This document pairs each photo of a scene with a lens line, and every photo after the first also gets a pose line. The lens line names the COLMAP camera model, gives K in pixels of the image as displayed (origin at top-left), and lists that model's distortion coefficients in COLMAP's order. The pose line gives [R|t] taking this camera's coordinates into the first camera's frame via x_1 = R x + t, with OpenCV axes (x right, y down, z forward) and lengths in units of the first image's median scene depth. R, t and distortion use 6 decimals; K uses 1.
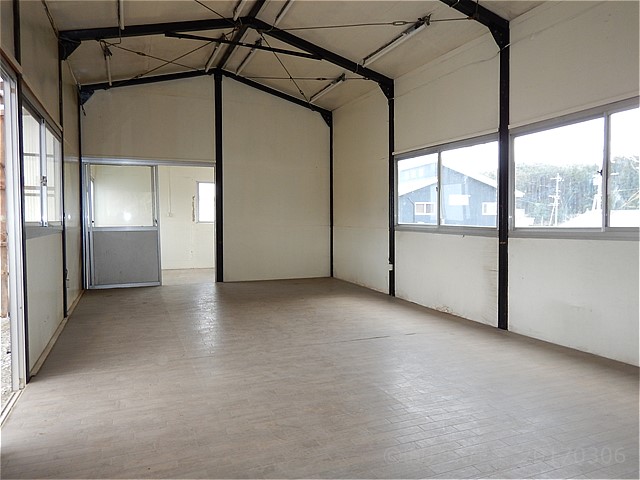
lens RADIAL K [[445.4, 0, 320.0], [0, 445.4, 240.0], [0, 0, 1]] dist [0.039267, 0.002594]
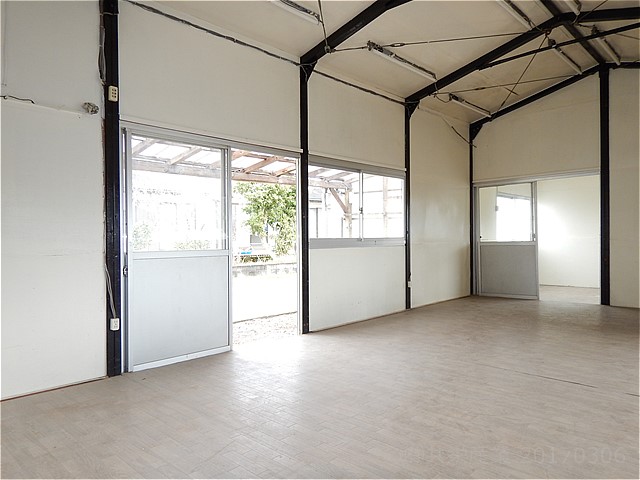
lens RADIAL K [[453.6, 0, 320.0], [0, 453.6, 240.0], [0, 0, 1]] dist [-0.031990, -0.000607]
pose [[0.387816, -0.001248, -0.921736, 0.732934], [-0.030380, 0.999438, -0.014135, -0.007206], [0.921236, 0.033485, 0.387560, 0.299885]]
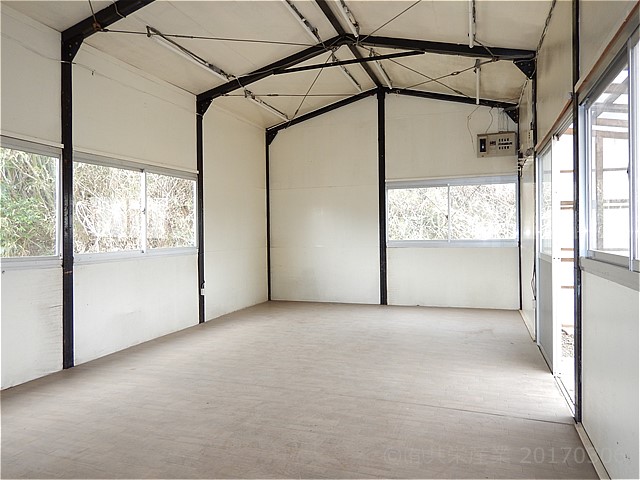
lens RADIAL K [[445.4, 0, 320.0], [0, 445.4, 240.0], [0, 0, 1]] dist [0.039267, 0.002594]
pose [[-0.730060, -0.000571, 0.683382, -0.708912], [0.043200, 0.997961, 0.046984, -0.095515], [-0.682016, 0.063823, -0.728547, 1.591380]]
